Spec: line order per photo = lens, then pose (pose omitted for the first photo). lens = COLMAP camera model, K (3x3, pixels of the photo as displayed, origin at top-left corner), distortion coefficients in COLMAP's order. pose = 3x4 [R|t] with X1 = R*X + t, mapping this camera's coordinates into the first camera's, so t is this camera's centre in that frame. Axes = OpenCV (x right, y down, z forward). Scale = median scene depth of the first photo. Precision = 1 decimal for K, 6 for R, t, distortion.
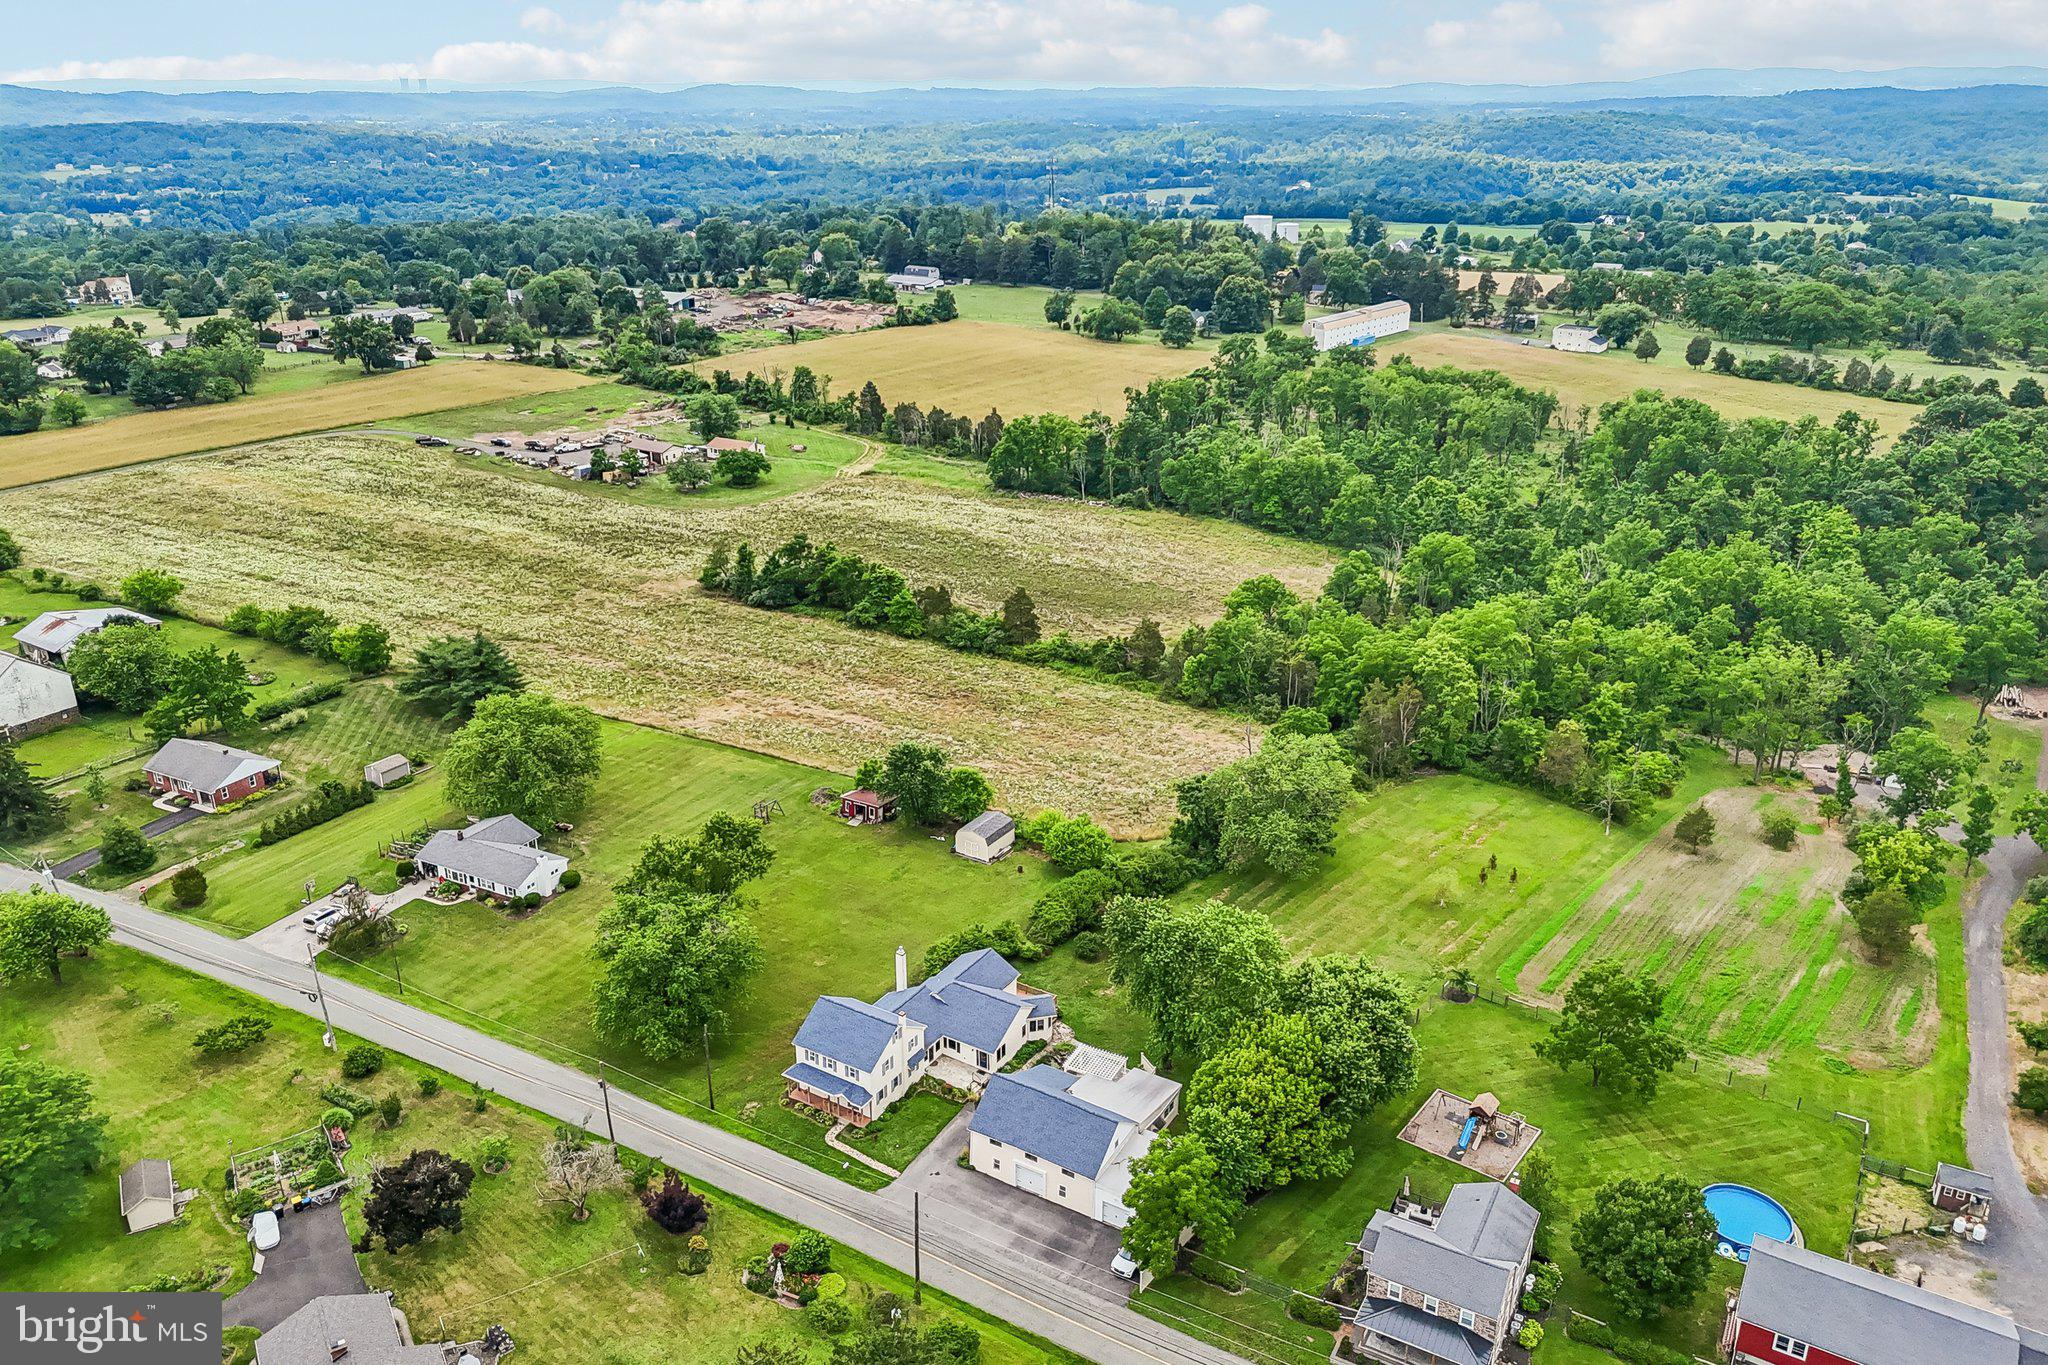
lens RADIAL K [[1513.9, 0, 1026.3], [0, 1513.9, 671.3], [0, 0, 1]] dist [0.067568, -0.059609]
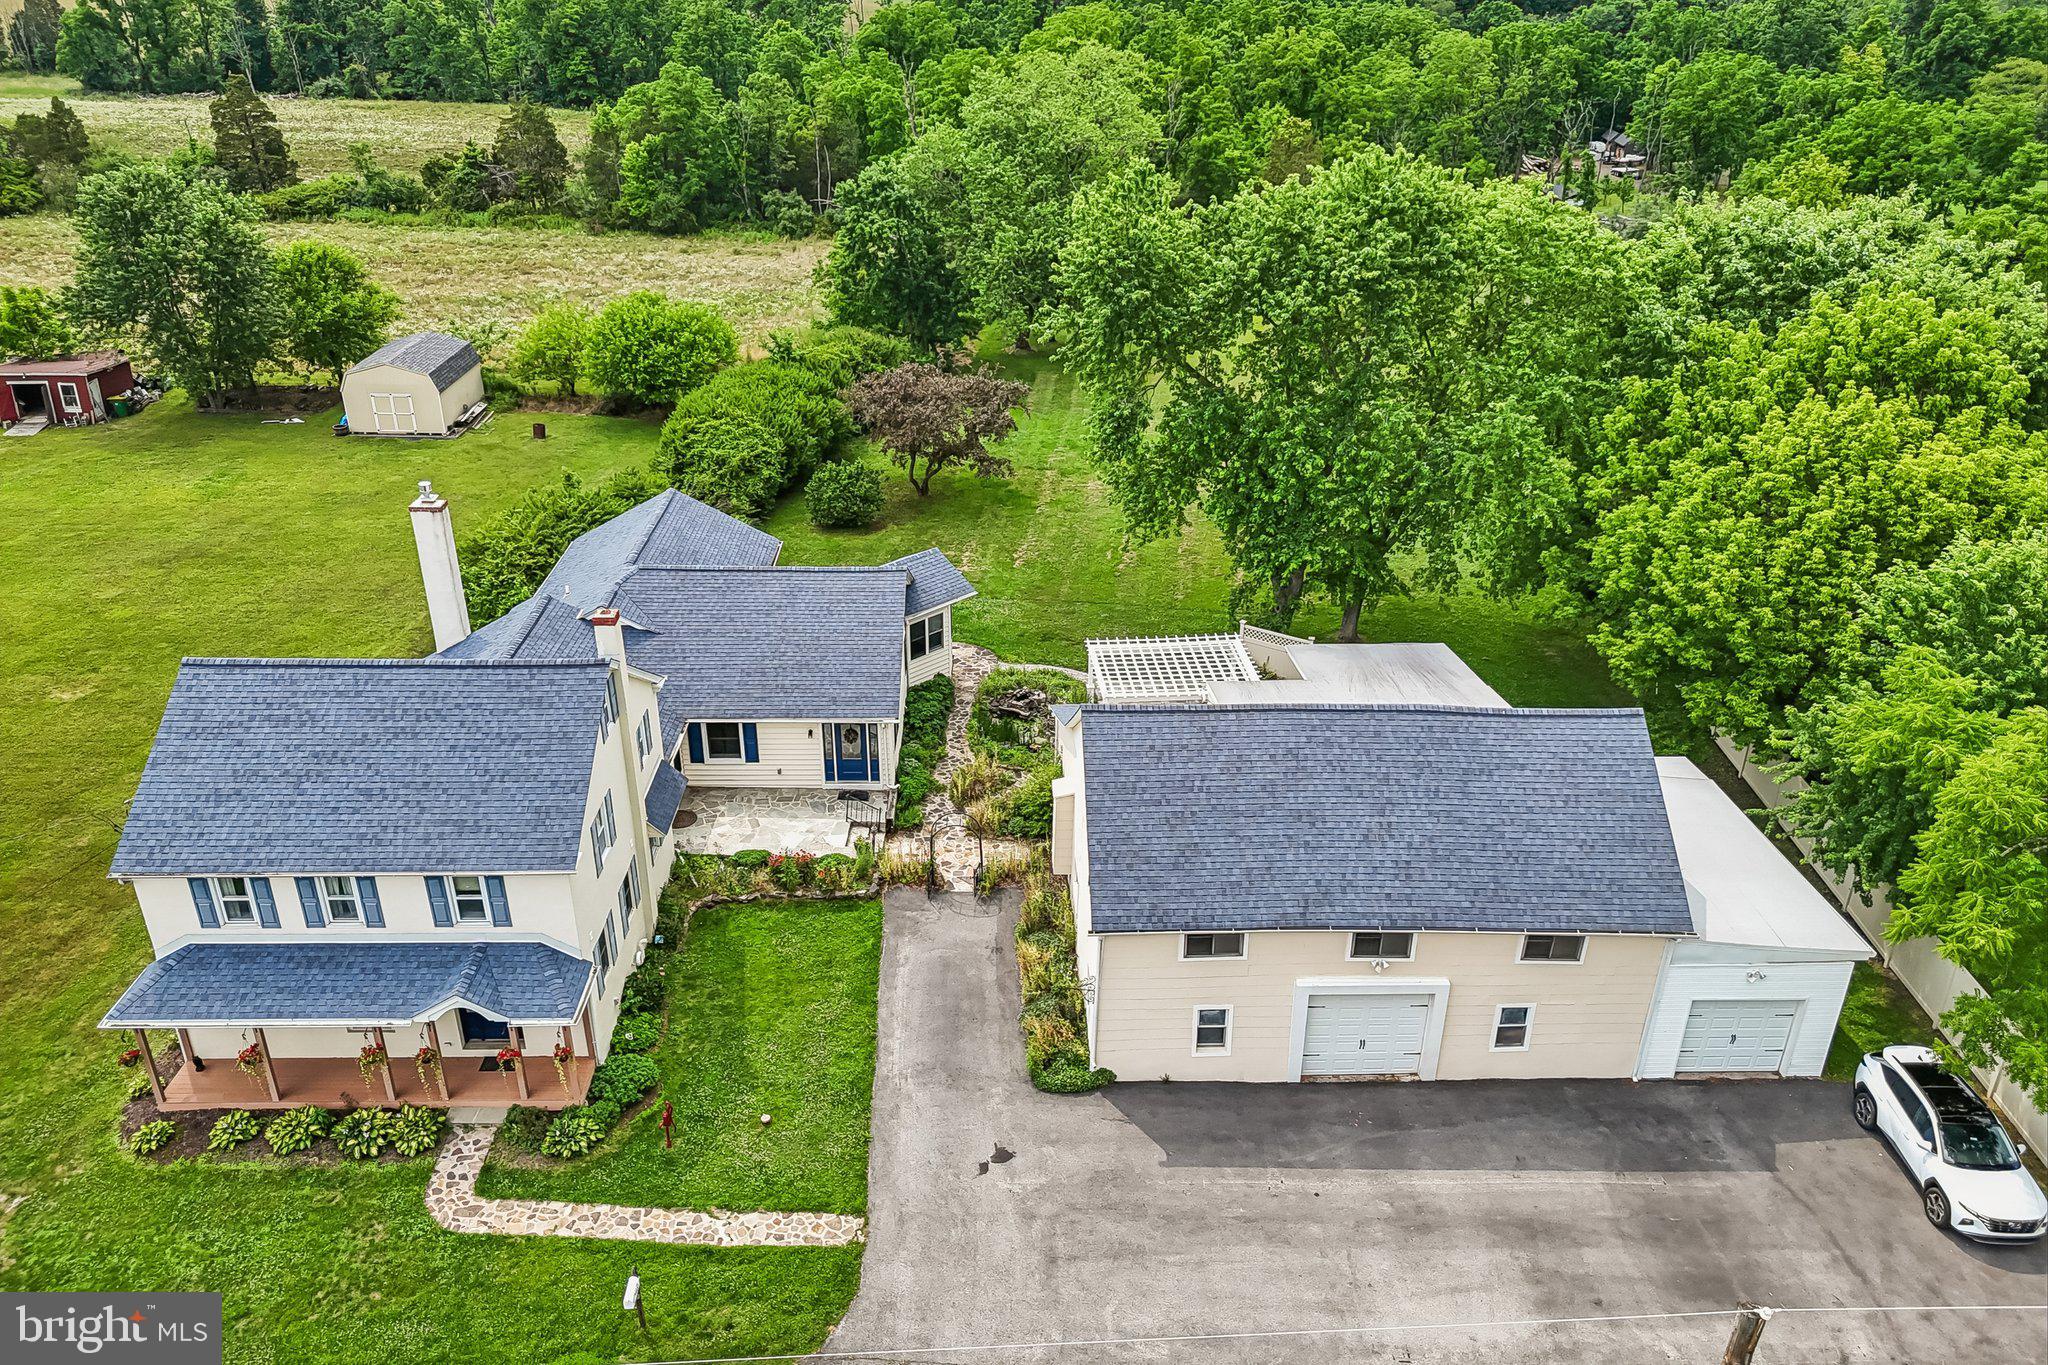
lens RADIAL K [[1513.9, 0, 1026.7], [0, 1513.9, 682.9], [0, 0, 1]] dist [0.067568, -0.059609]
pose [[0.843892, -0.240817, 0.479430, -0.109658], [0.189456, 0.969793, 0.153646, 0.160798], [-0.501949, -0.038829, 0.864025, 0.575903]]
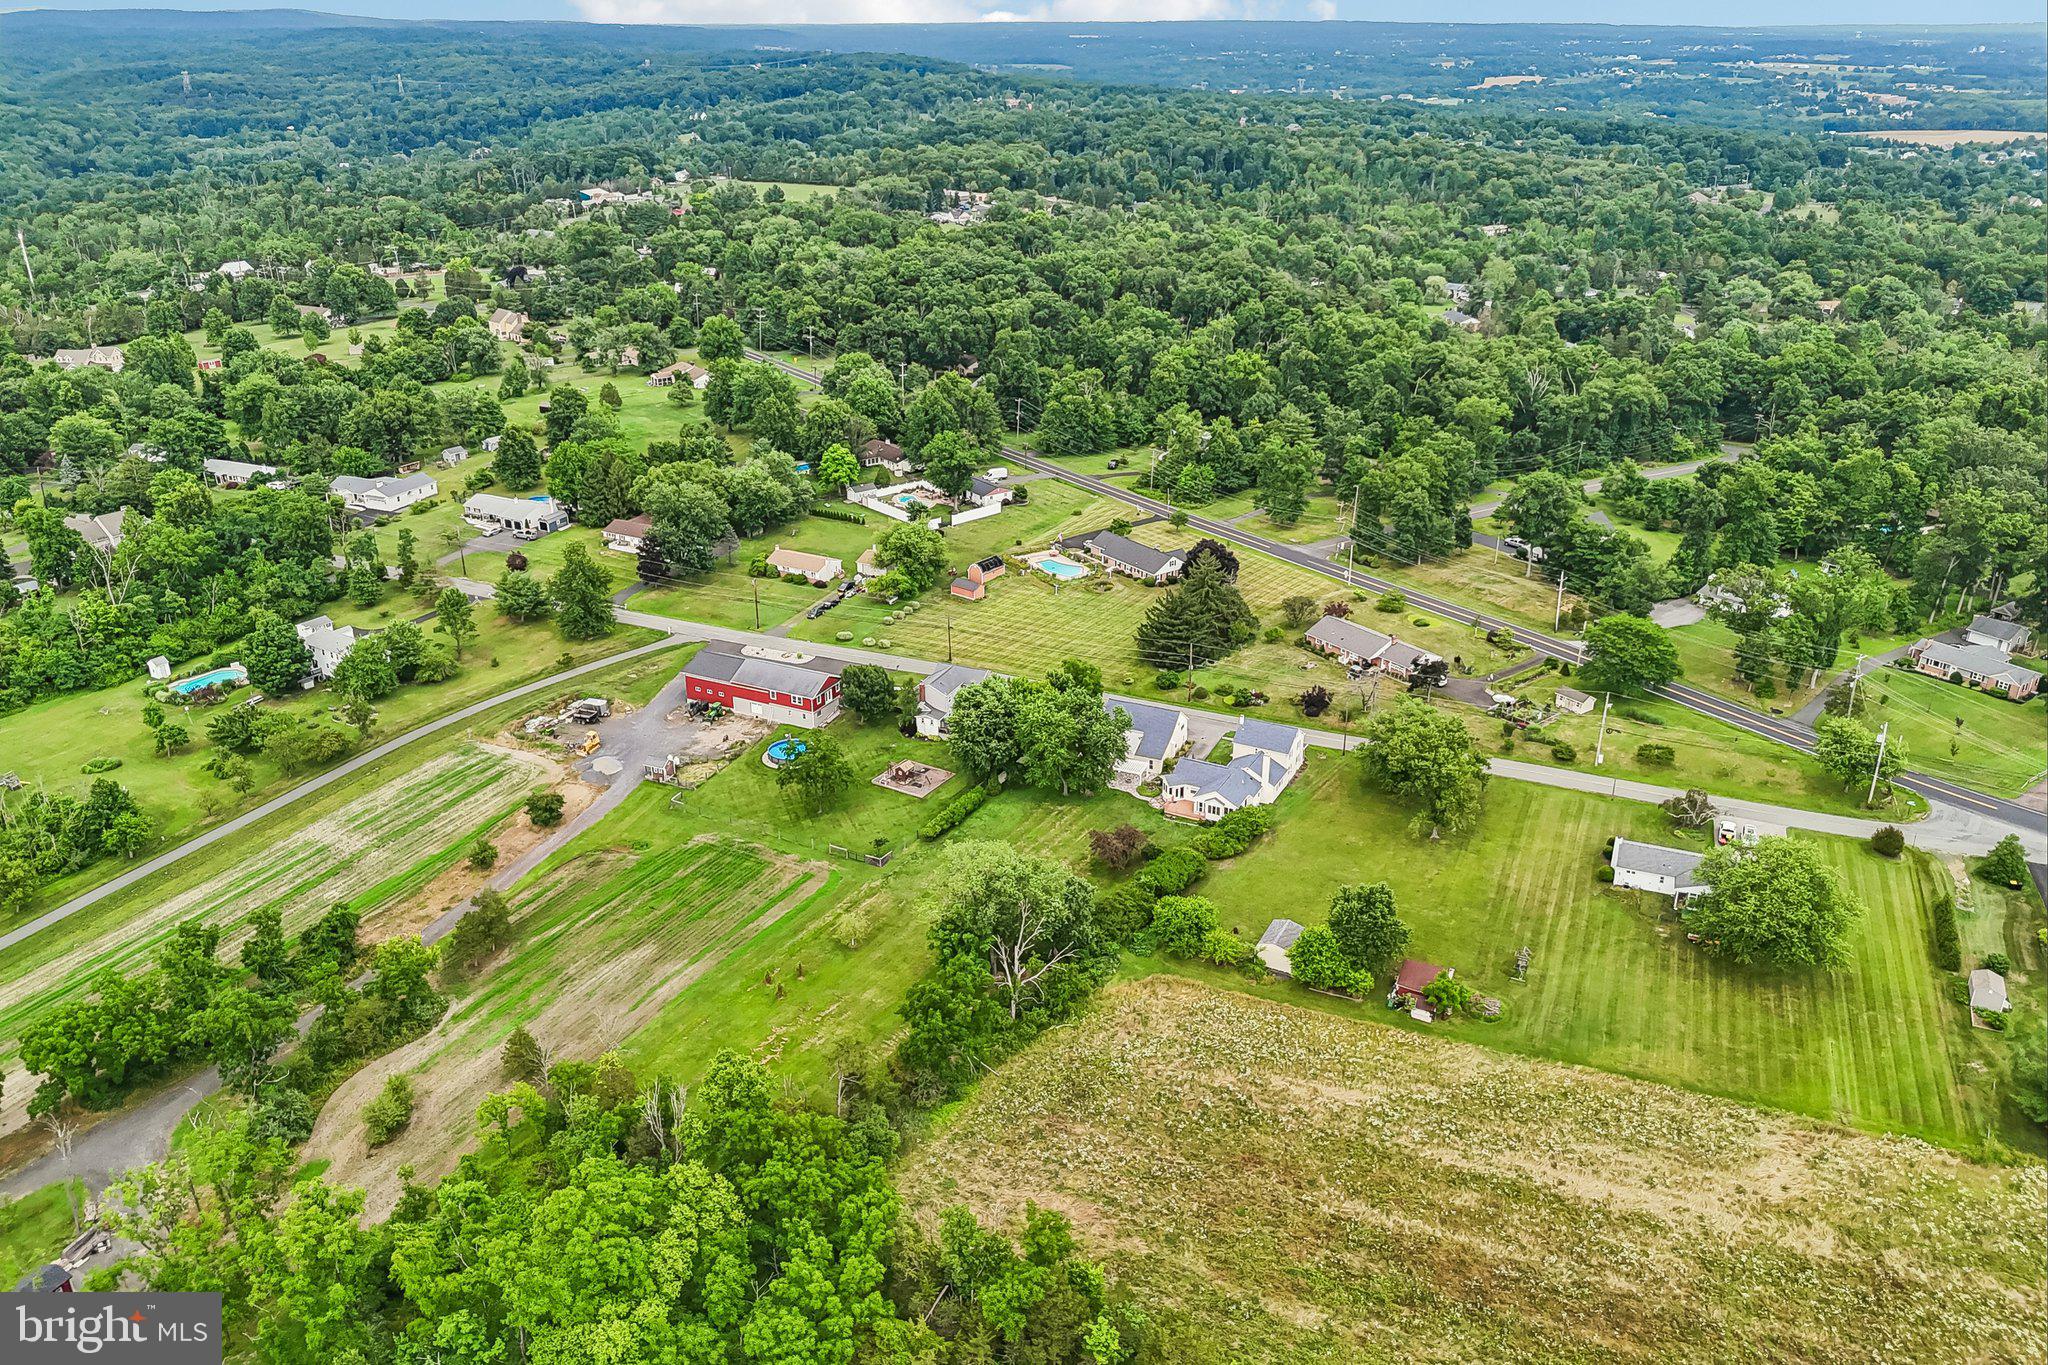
lens RADIAL K [[1513.9, 0, 1032.6], [0, 1513.9, 647.6], [0, 0, 1]] dist [0.067568, -0.059609]
pose [[-0.995580, 0.034155, -0.087492, 0.229360], [-0.035283, 0.727297, 0.685416, -0.758700], [0.087043, 0.685473, -0.722876, 1.648169]]
